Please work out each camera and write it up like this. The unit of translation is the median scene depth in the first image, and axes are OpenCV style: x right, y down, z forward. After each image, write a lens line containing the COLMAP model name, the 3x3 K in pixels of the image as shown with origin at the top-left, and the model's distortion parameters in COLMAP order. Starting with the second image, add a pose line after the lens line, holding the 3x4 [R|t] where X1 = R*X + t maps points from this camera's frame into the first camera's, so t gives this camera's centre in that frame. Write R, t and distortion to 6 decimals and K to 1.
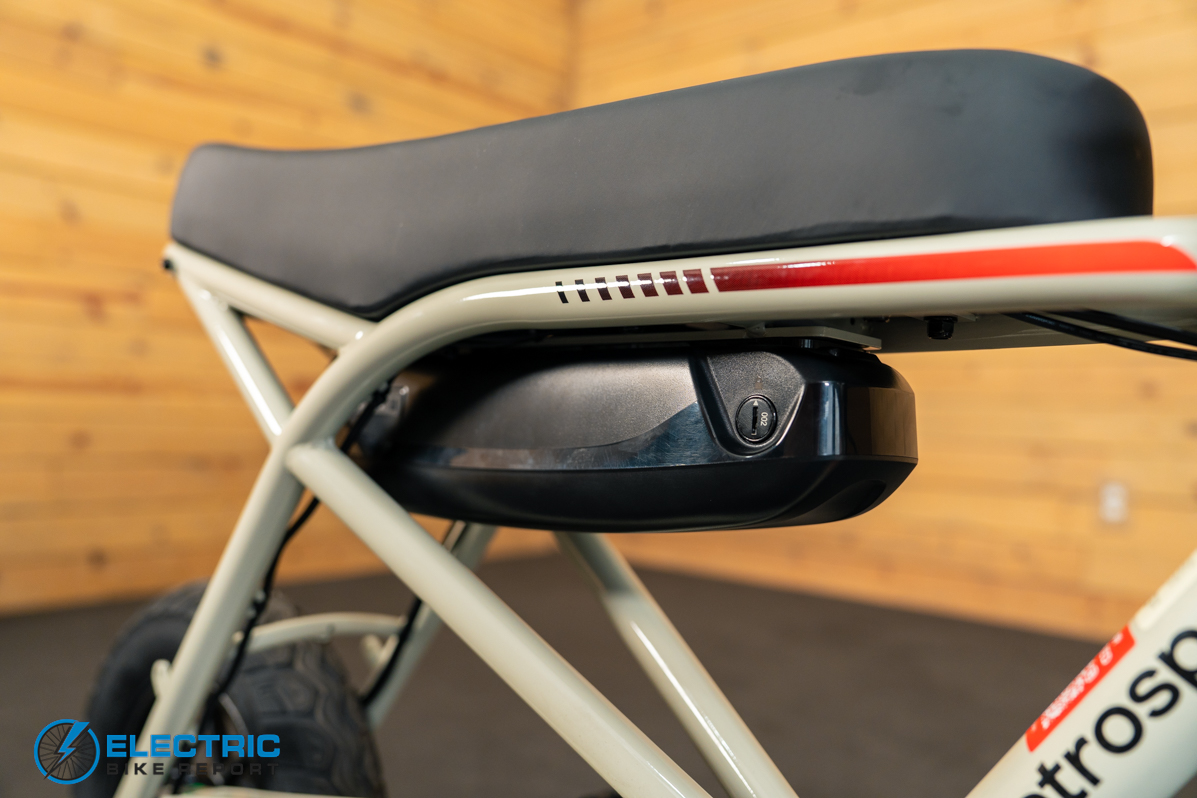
lens RADIAL K [[995.0, 0, 594.9], [0, 995.0, 401.0], [0, 0, 1]] dist [-0.005153, 0.004576]
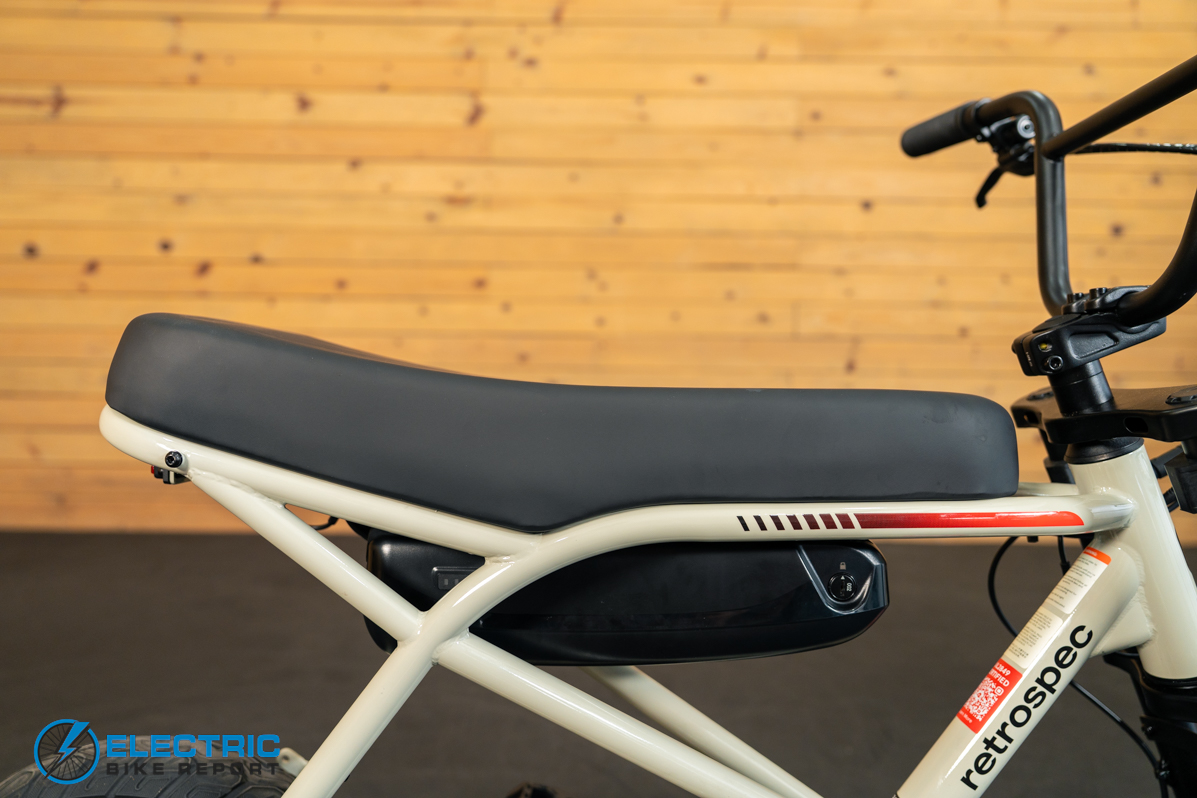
lens RADIAL K [[837.3, 0, 592.6], [0, 837.3, 405.8], [0, 0, 1]] dist [0.006132, 0.001362]
pose [[0.739332, -0.077652, 0.668848, -0.802389], [0.006812, 0.994140, 0.107888, -0.329333], [-0.673306, -0.075209, 0.735529, 0.186276]]
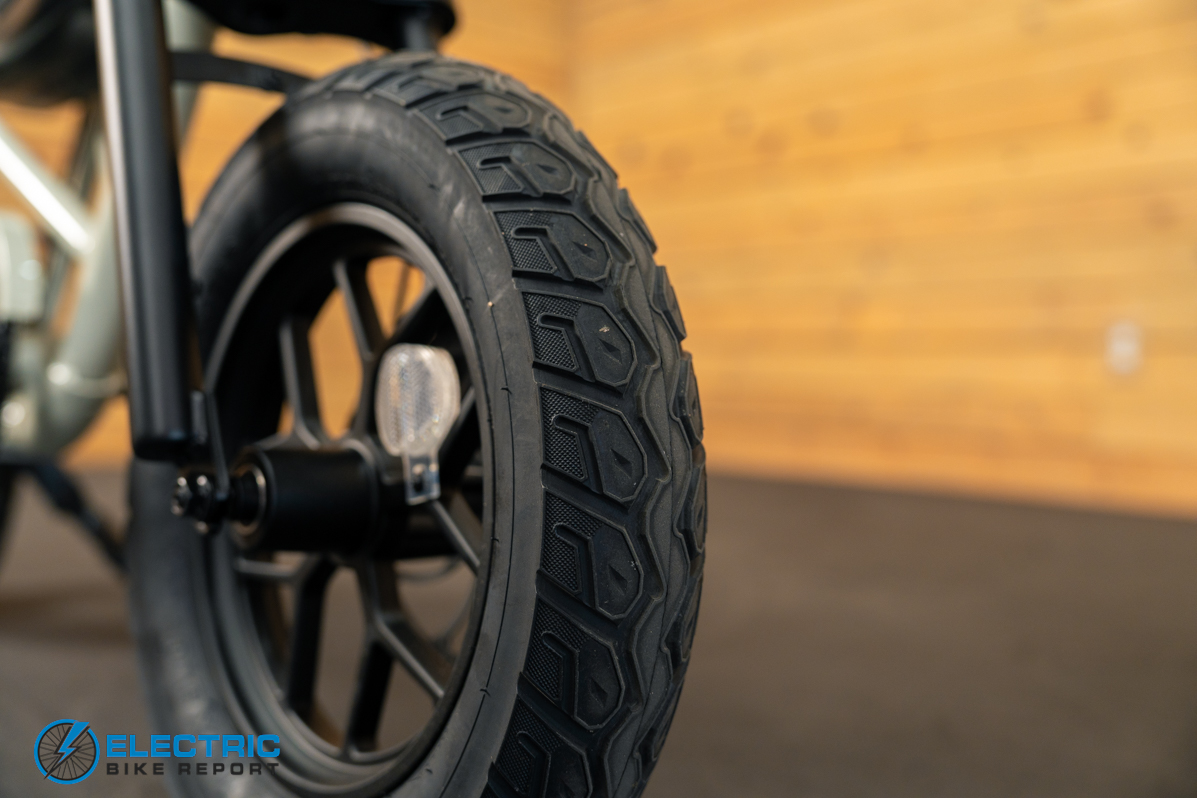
lens RADIAL K [[1267.0, 0, 595.0], [0, 1267.0, 394.4], [0, 0, 1]] dist [0.007441, 0.000000]
pose [[0.989730, -0.007424, -0.142760, 1.033067], [0.009458, 0.999863, 0.013576, 0.567867], [0.142639, -0.014786, 0.989664, -0.792264]]
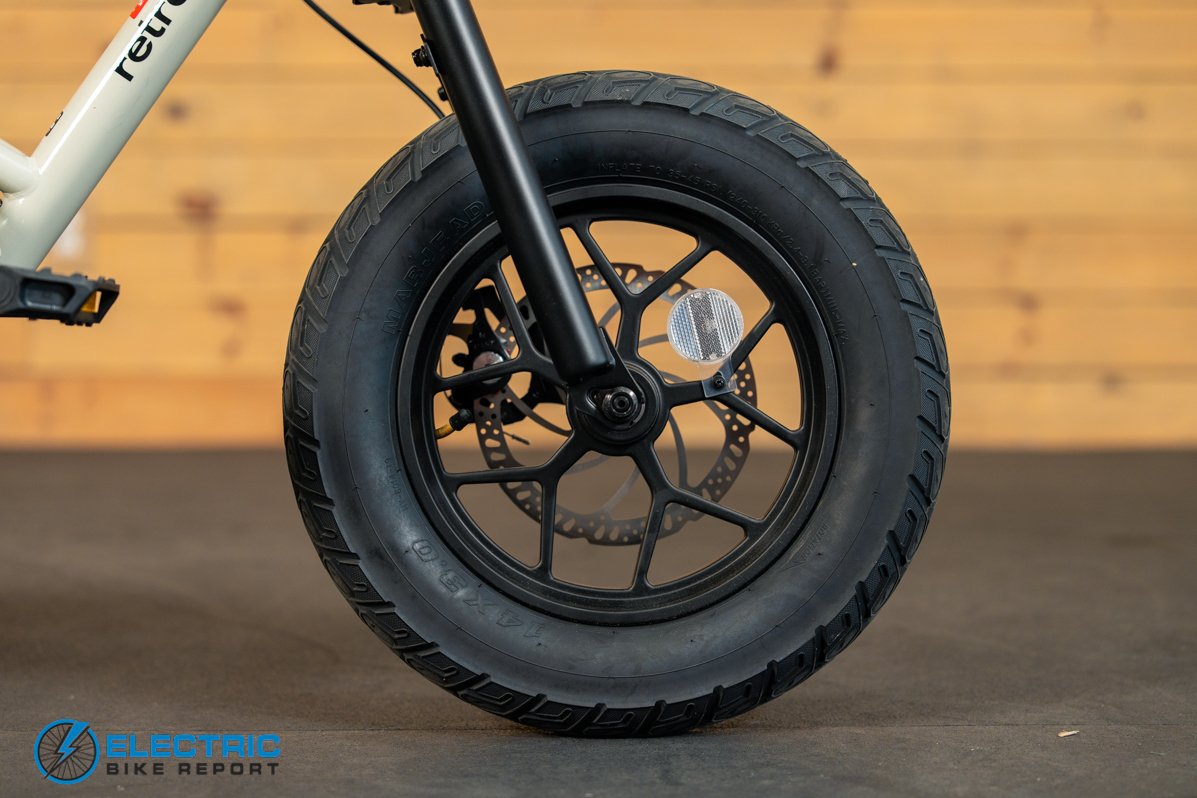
lens RADIAL K [[2412.5, 0, 598.7], [0, 2412.5, 399.3], [0, 0, 1]] dist [-0.002803, 0.000000]
pose [[0.741603, -0.068871, 0.667295, -1.194528], [0.023694, 0.996785, 0.076545, 0.454837], [-0.670421, -0.040955, 0.740850, -1.779108]]
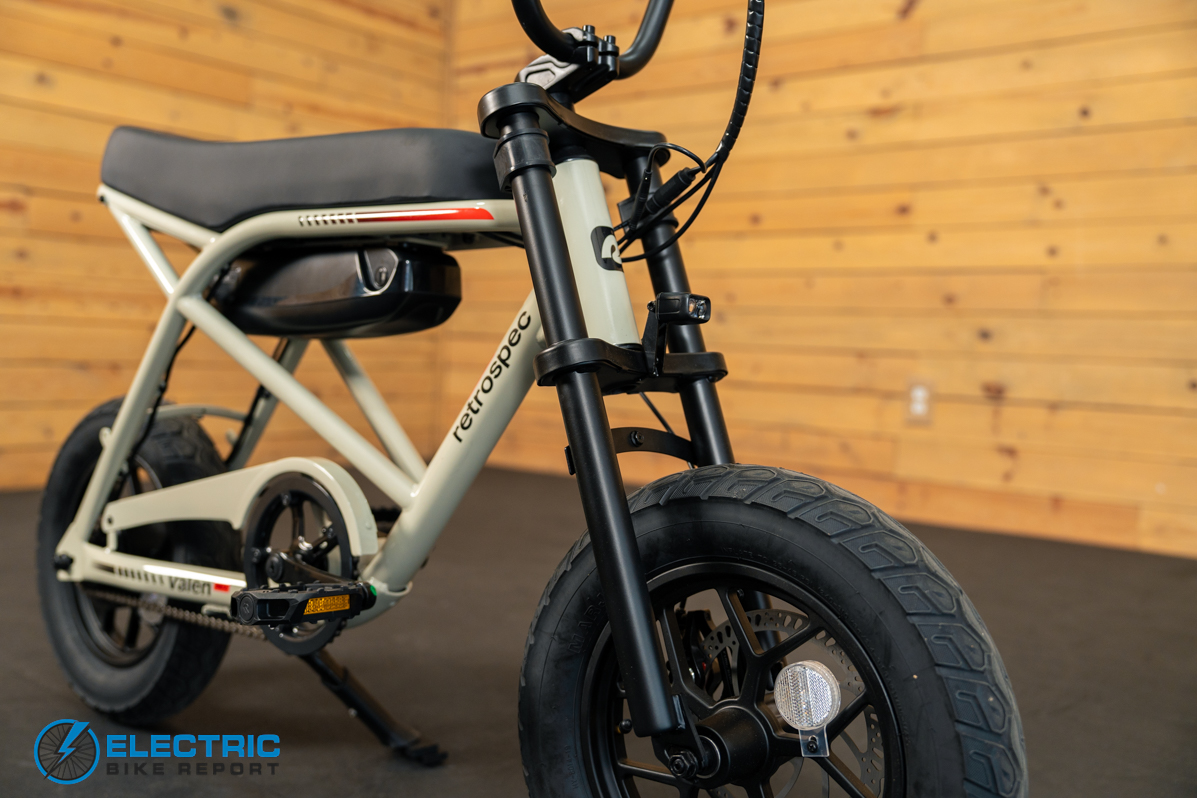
lens RADIAL K [[1134.9, 0, 601.4], [0, 1134.9, 402.7], [0, 0, 1]] dist [0.025912, 0.000000]
pose [[0.998083, 0.000247, 0.061890, 0.379318], [-0.004292, 0.997861, 0.065233, 0.101054], [-0.061741, -0.065373, 0.995949, -1.274537]]
